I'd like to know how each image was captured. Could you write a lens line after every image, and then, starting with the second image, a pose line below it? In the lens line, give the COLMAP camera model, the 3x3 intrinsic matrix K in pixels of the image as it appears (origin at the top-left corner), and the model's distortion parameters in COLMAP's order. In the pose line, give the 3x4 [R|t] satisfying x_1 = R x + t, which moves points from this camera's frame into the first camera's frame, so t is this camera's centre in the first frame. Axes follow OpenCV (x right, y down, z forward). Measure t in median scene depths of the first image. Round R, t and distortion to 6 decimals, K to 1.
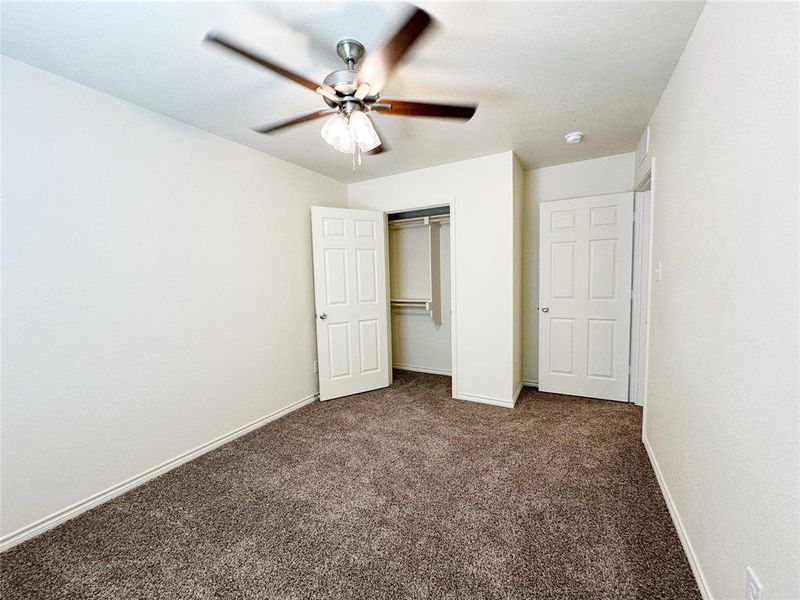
lens RADIAL K [[322.2, 0, 398.8], [0, 322.2, 300.6], [0, 0, 1]] dist [-0.000967, 0.000082]
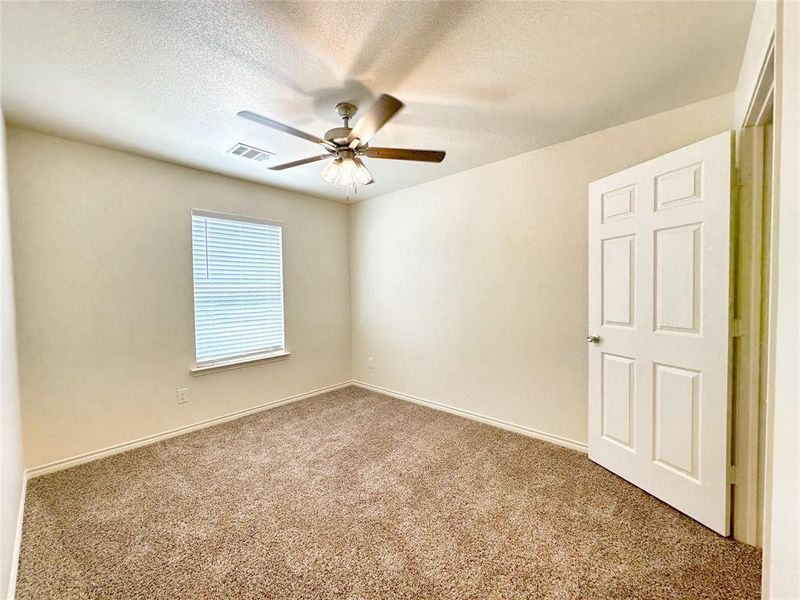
lens RADIAL K [[322.2, 0, 398.8], [0, 322.2, 300.6], [0, 0, 1]] dist [-0.000967, 0.000082]
pose [[-0.221289, 0.062405, -0.973210, 0.511884], [-0.061399, 0.995079, 0.077769, -0.058880], [0.973274, 0.076963, -0.216368, 0.725109]]
